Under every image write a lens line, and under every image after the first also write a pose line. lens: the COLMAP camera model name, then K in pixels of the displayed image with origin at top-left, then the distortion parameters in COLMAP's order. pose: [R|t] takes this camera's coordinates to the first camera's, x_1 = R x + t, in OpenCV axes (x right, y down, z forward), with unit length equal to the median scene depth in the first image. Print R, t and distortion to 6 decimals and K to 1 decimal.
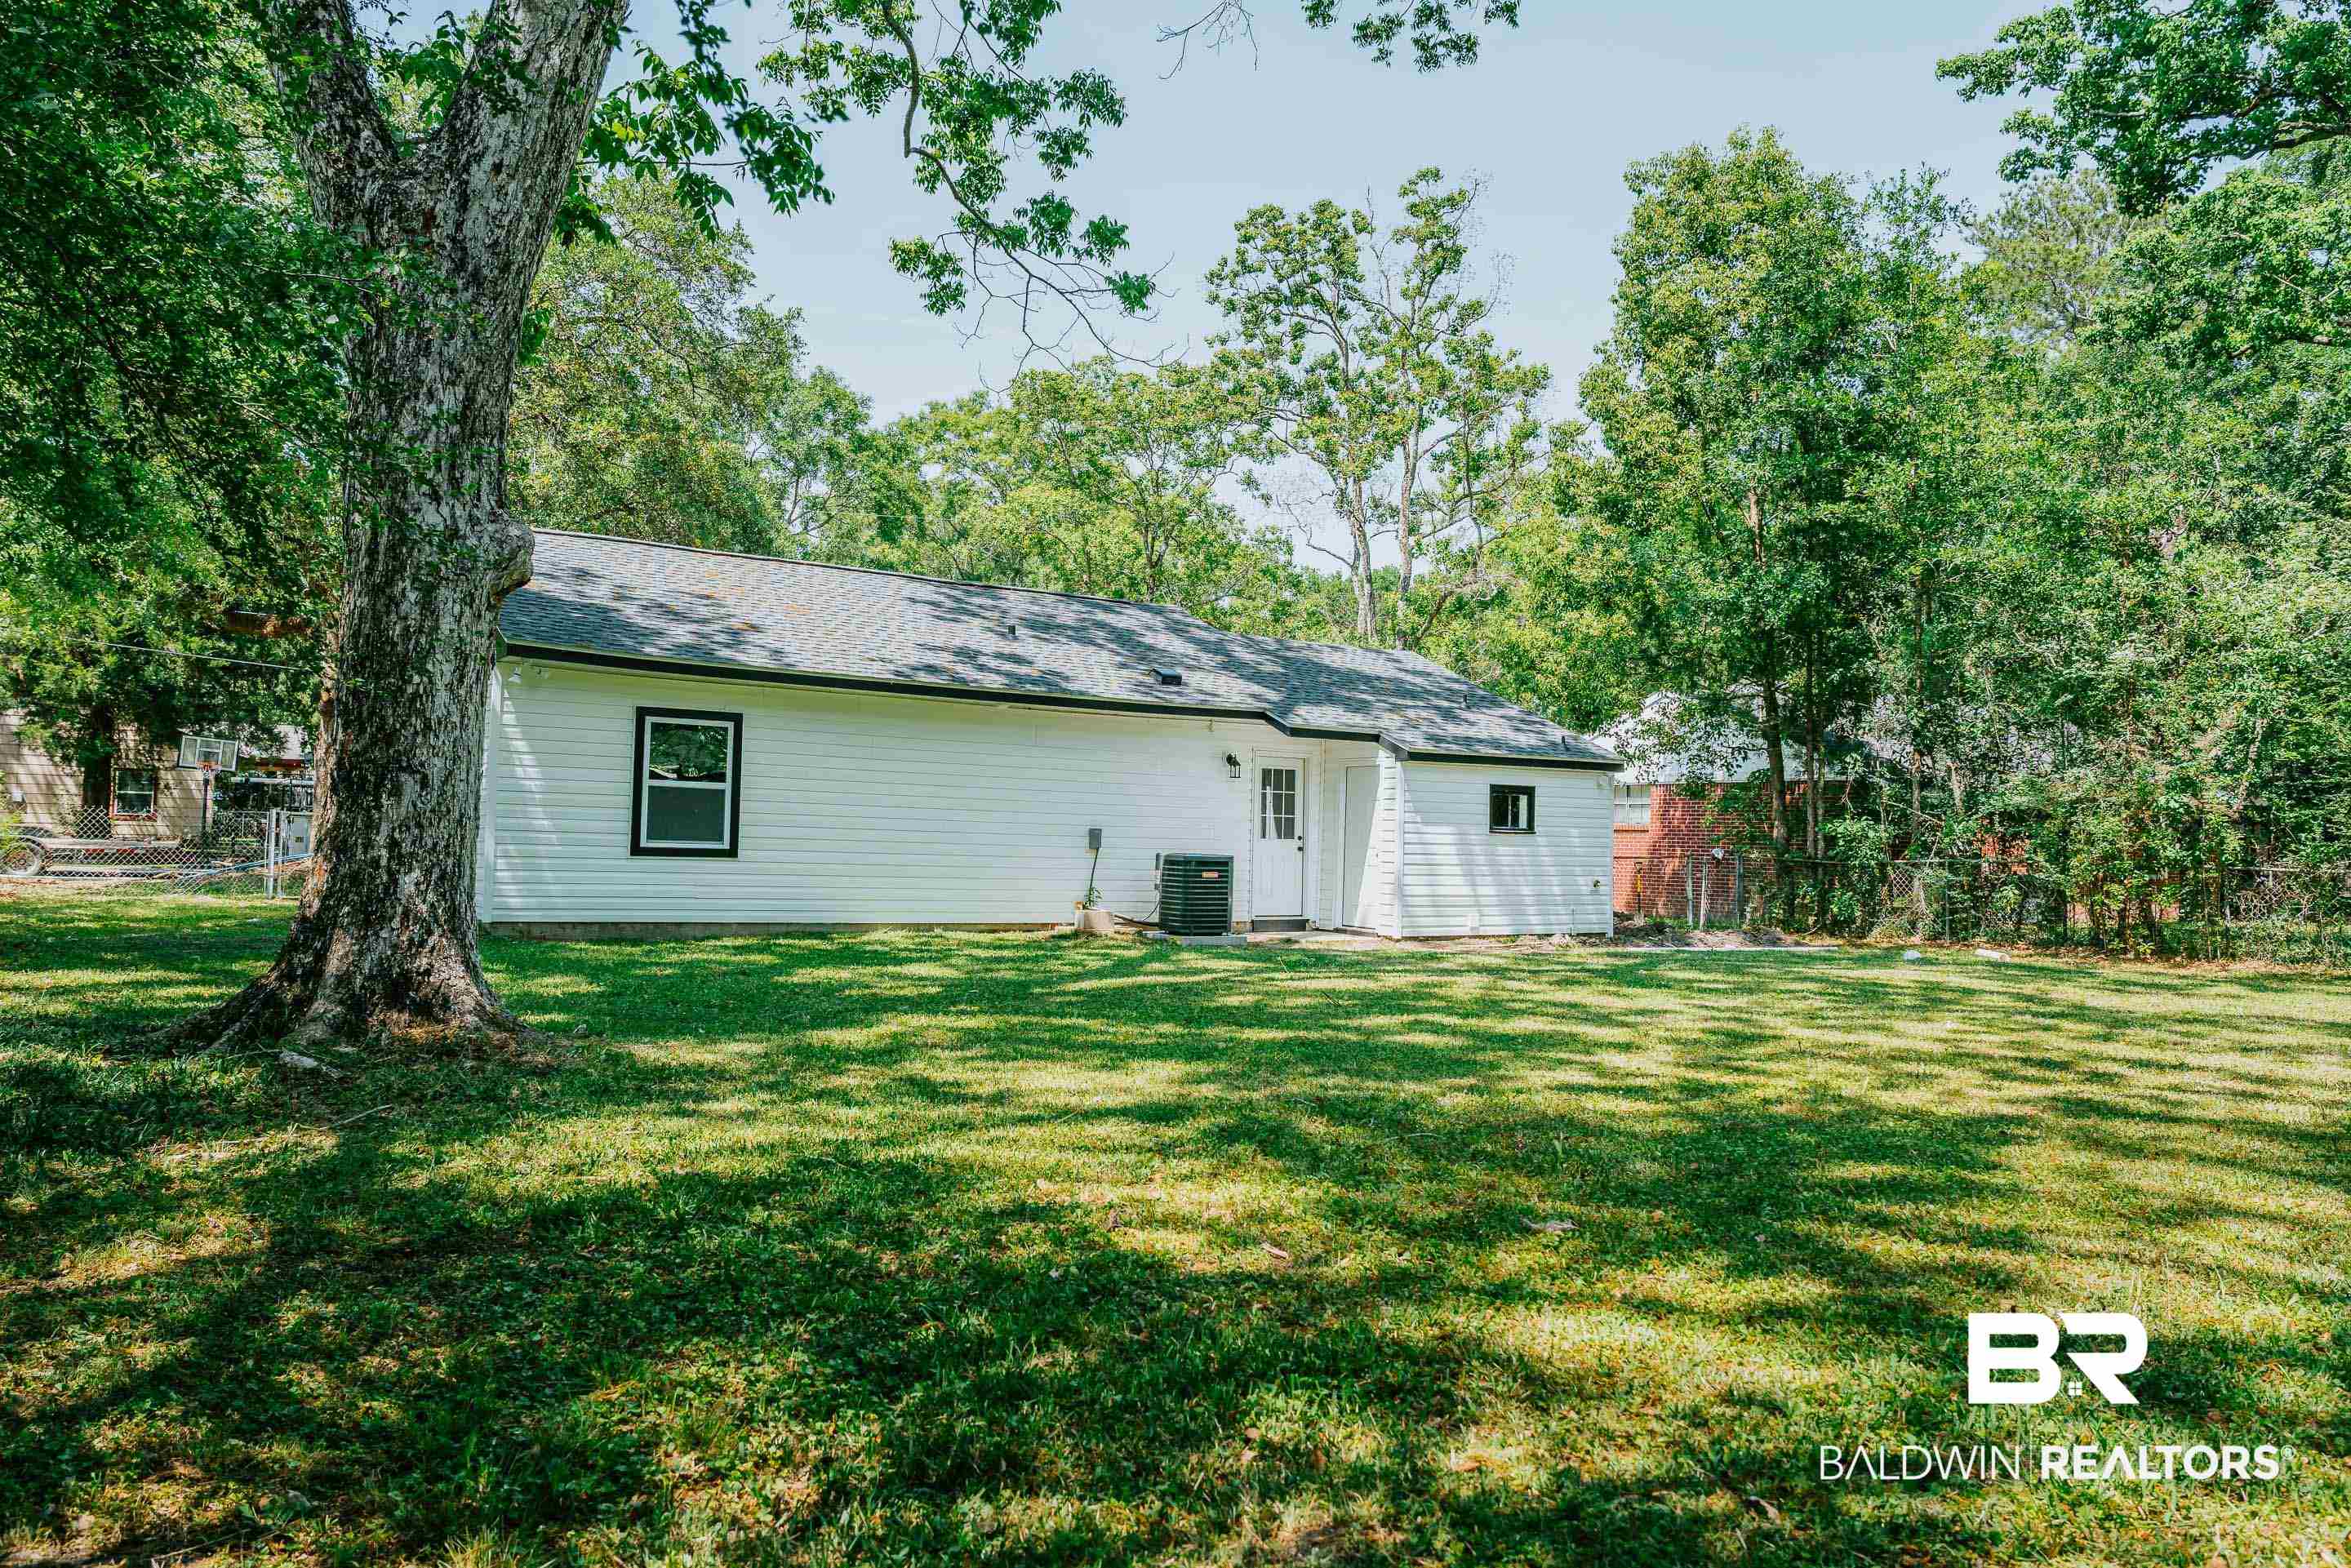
lens RADIAL K [[1596.6, 0, 1163.9], [0, 1596.6, 779.2], [0, 0, 1]] dist [0.003912, 0.000468]
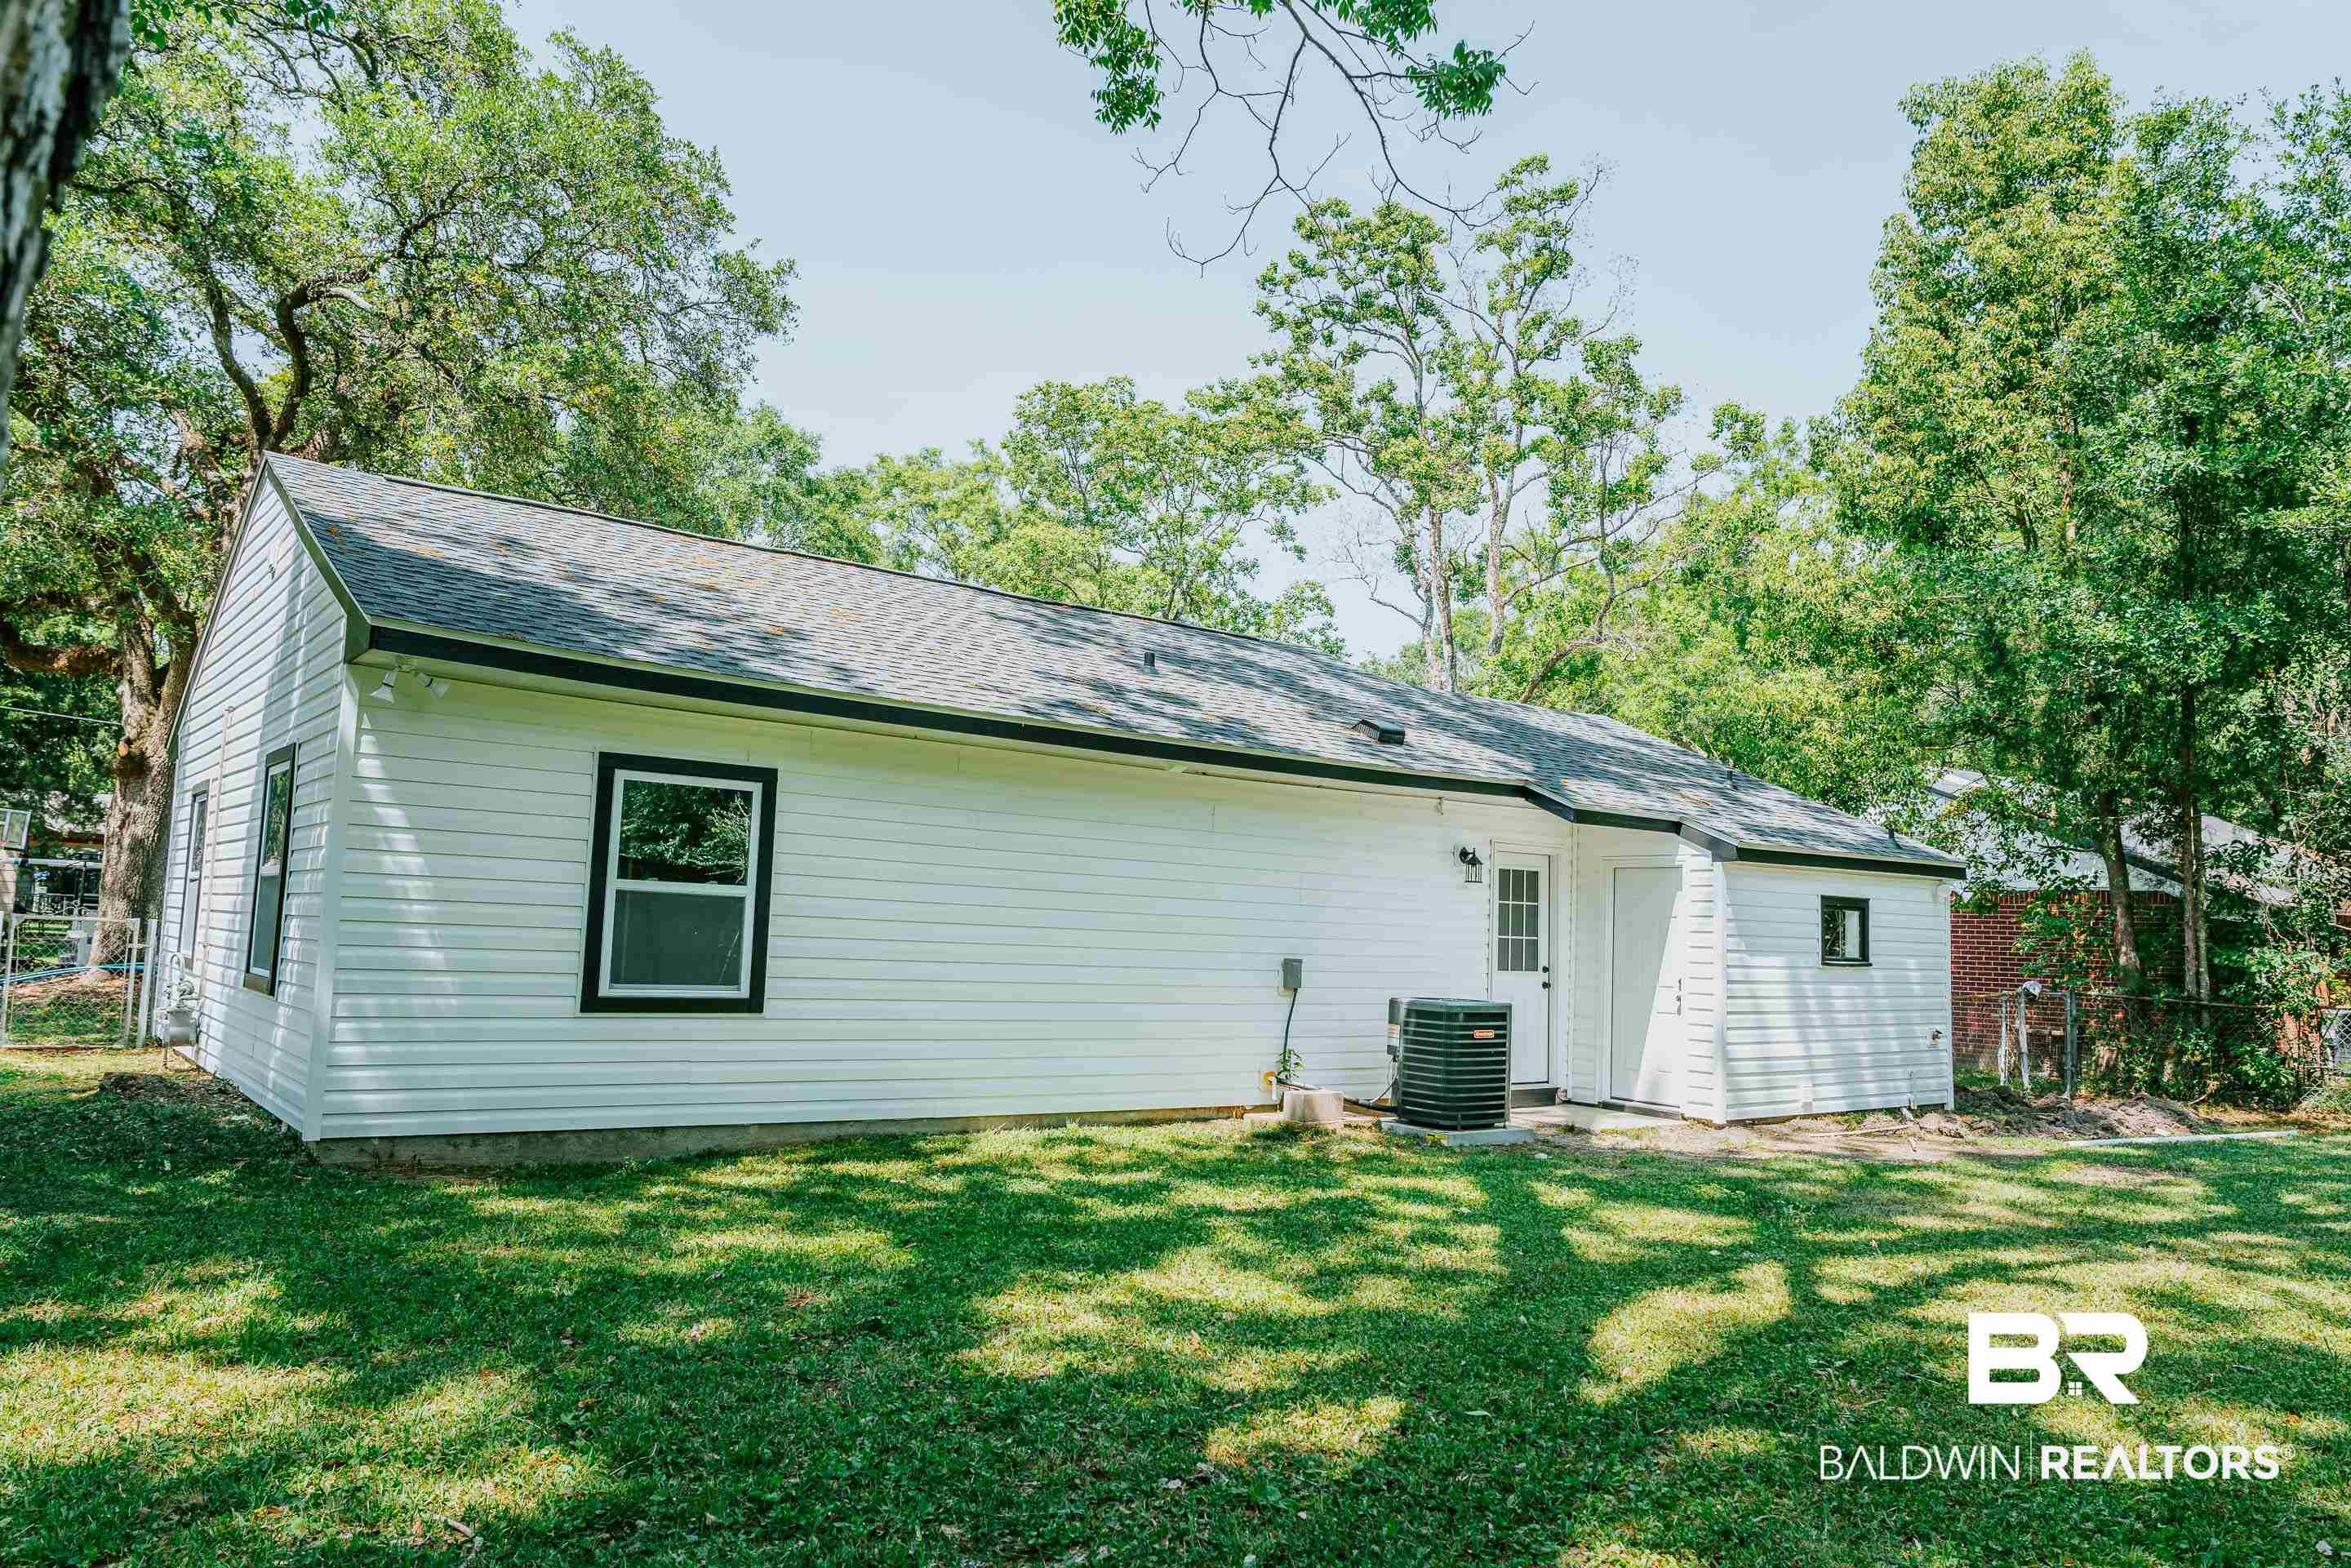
lens RADIAL K [[1596.6, 0, 1186.2], [0, 1596.6, 788.7], [0, 0, 1]] dist [0.003912, 0.000468]
pose [[0.997241, 0.016649, 0.072336, -0.130109], [-0.013013, 0.998641, -0.050460, -0.004987], [-0.073078, 0.049379, 0.996103, 0.332105]]
